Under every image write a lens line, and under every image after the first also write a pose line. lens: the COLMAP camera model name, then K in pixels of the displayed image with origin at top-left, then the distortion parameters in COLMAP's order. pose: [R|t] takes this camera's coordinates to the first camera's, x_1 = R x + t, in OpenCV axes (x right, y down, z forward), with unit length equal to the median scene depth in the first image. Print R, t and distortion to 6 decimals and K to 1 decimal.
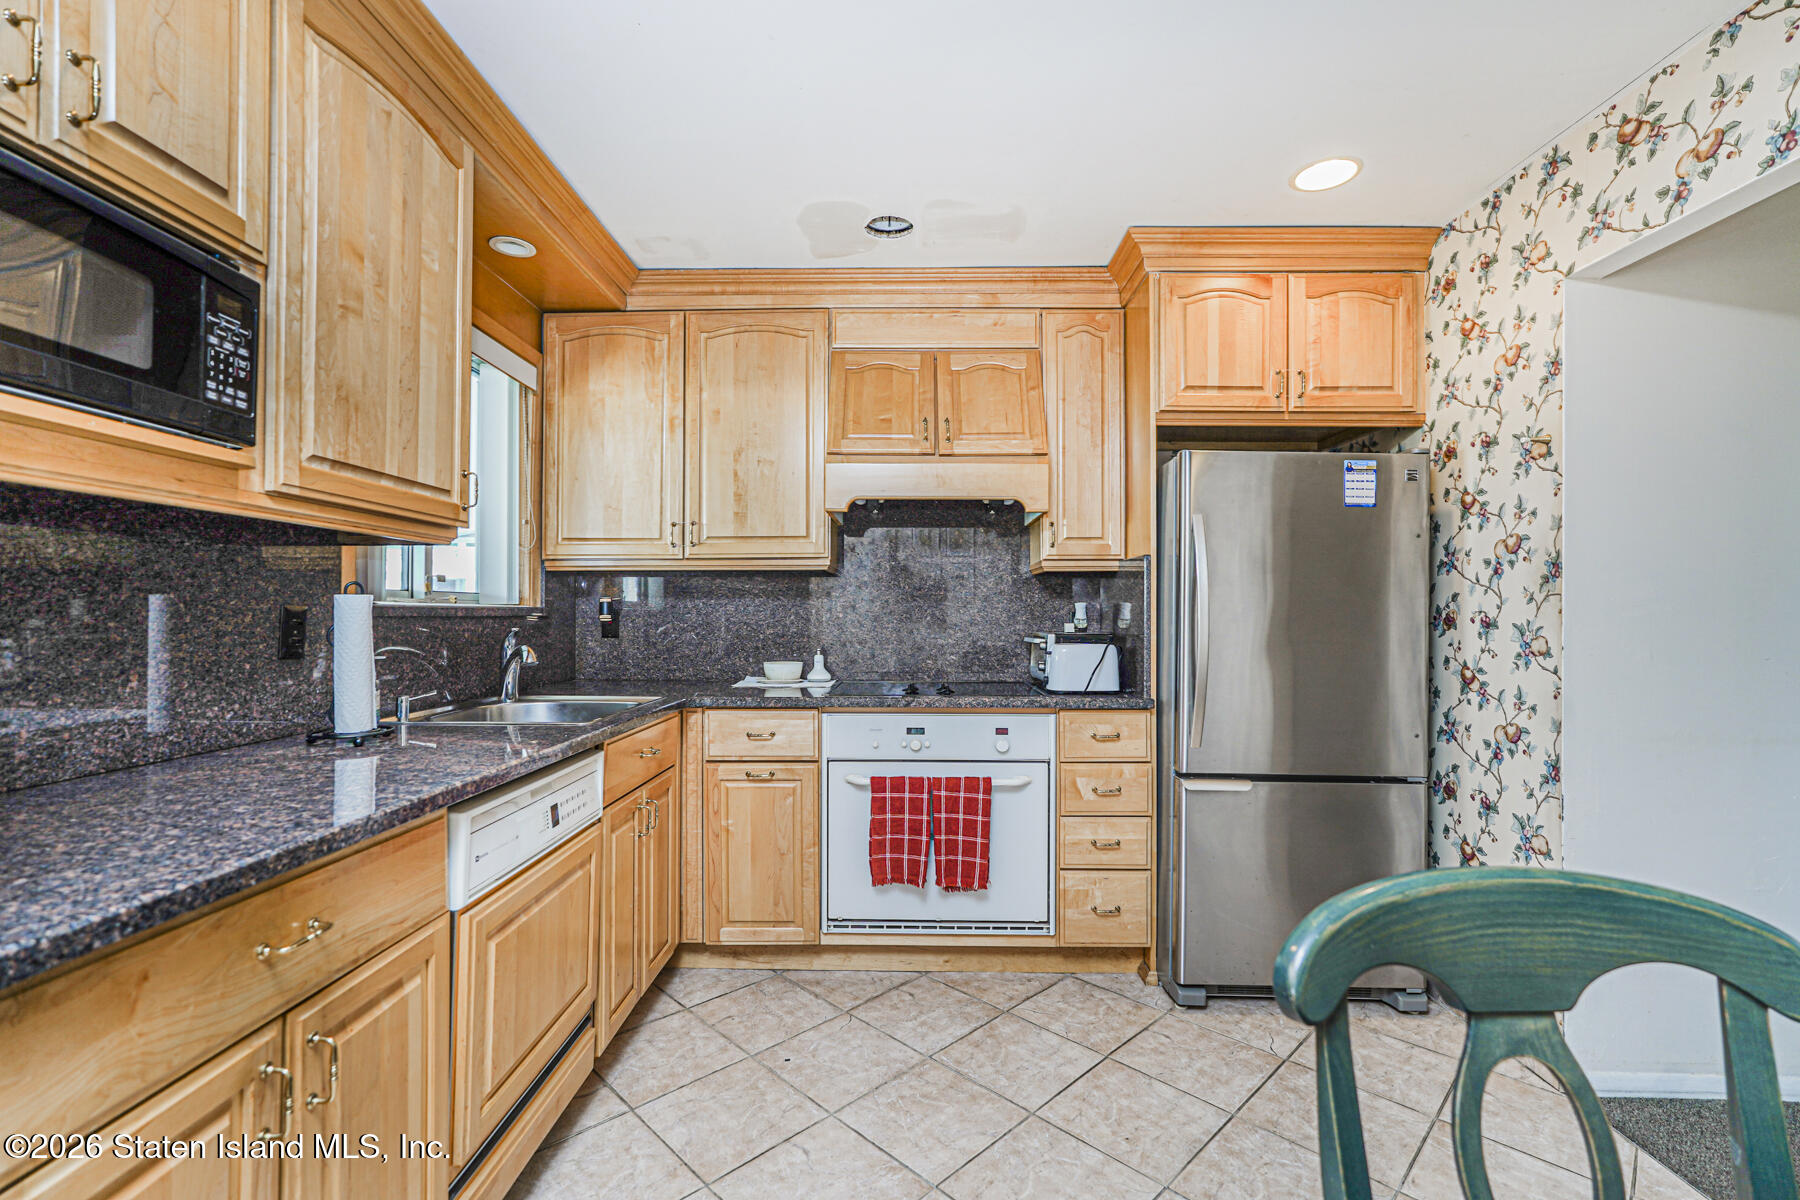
lens RADIAL K [[788.1, 0, 899.9], [0, 788.1, 606.3], [0, 0, 1]] dist [-0.016499, 0.007588]
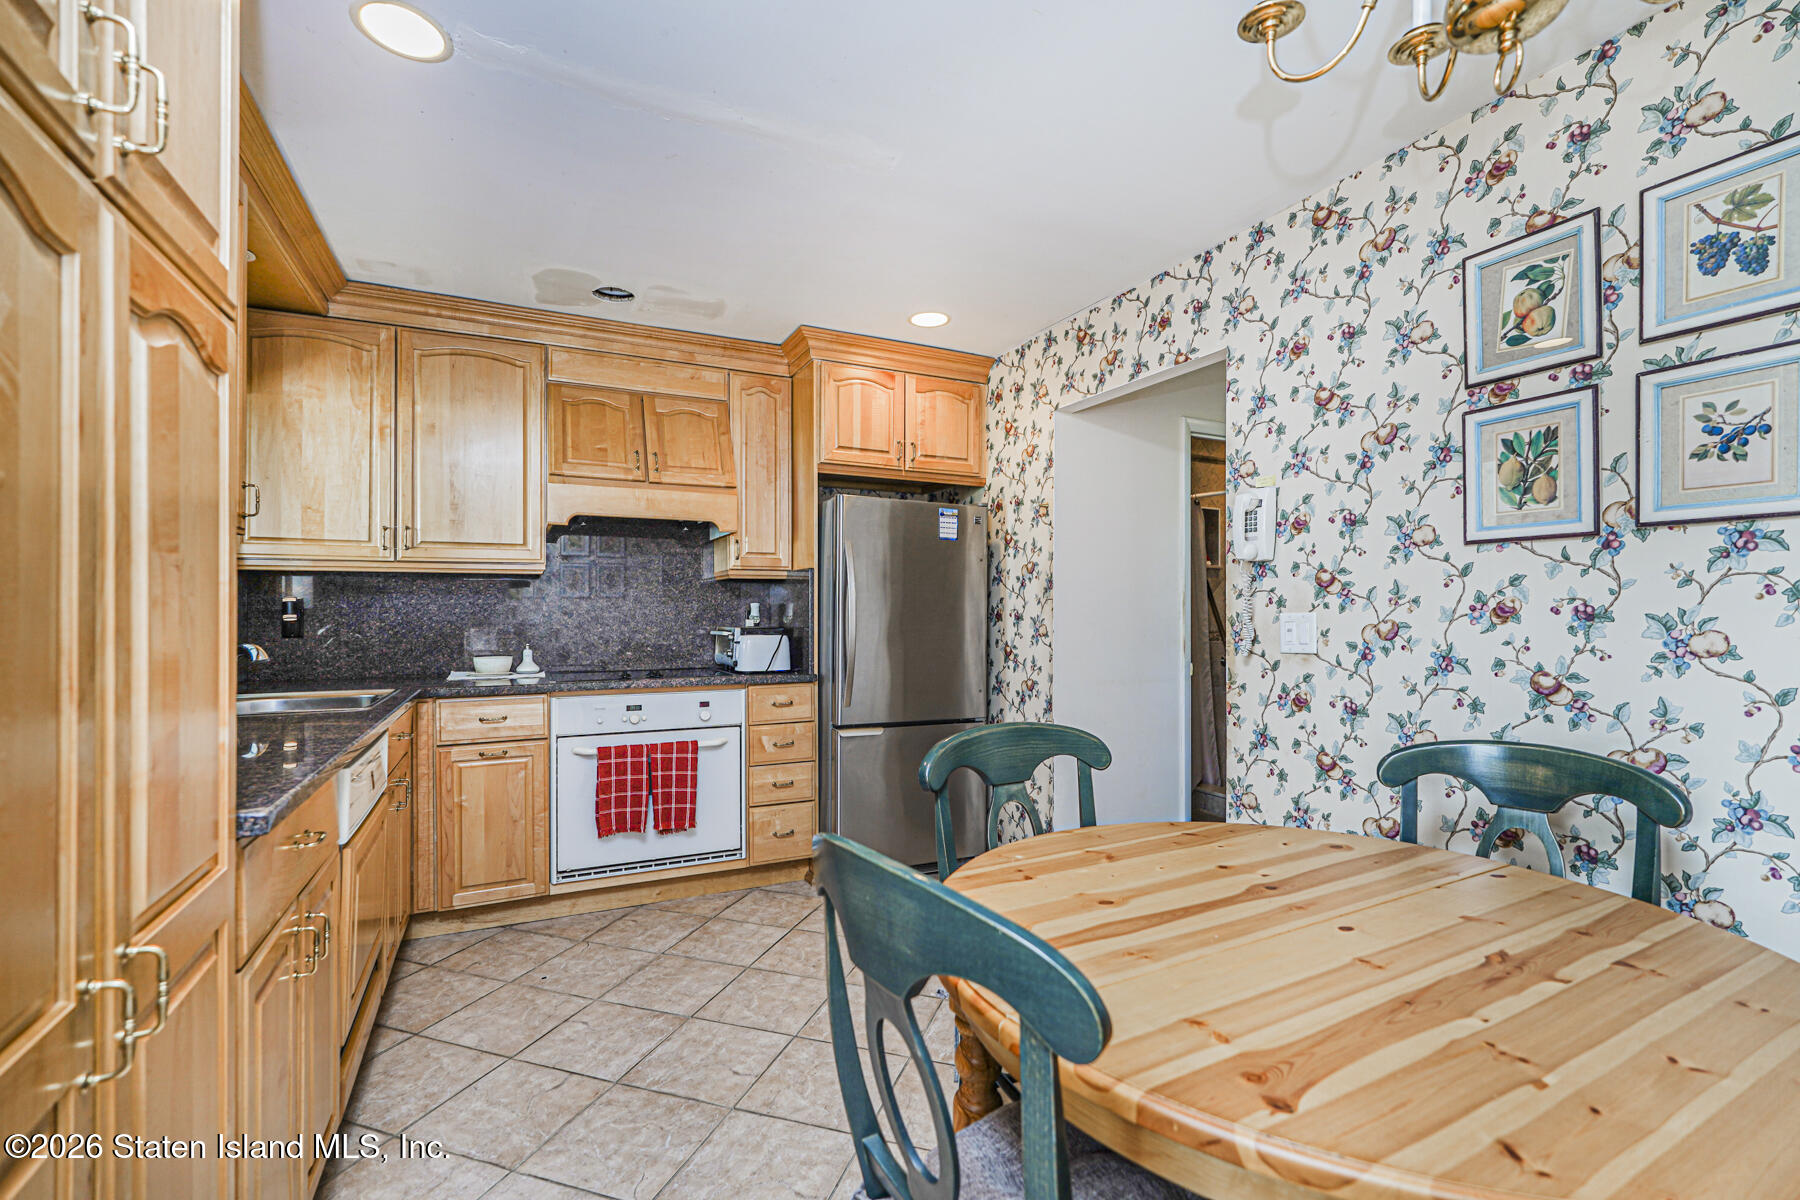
lens RADIAL K [[788.1, 0, 911.0], [0, 788.1, 604.7], [0, 0, 1]] dist [-0.016499, 0.007588]
pose [[0.883417, 0.001088, 0.468586, -0.172159], [-0.000577, 0.999999, -0.001234, -0.000912], [-0.468587, 0.000820, 0.883417, -0.281826]]
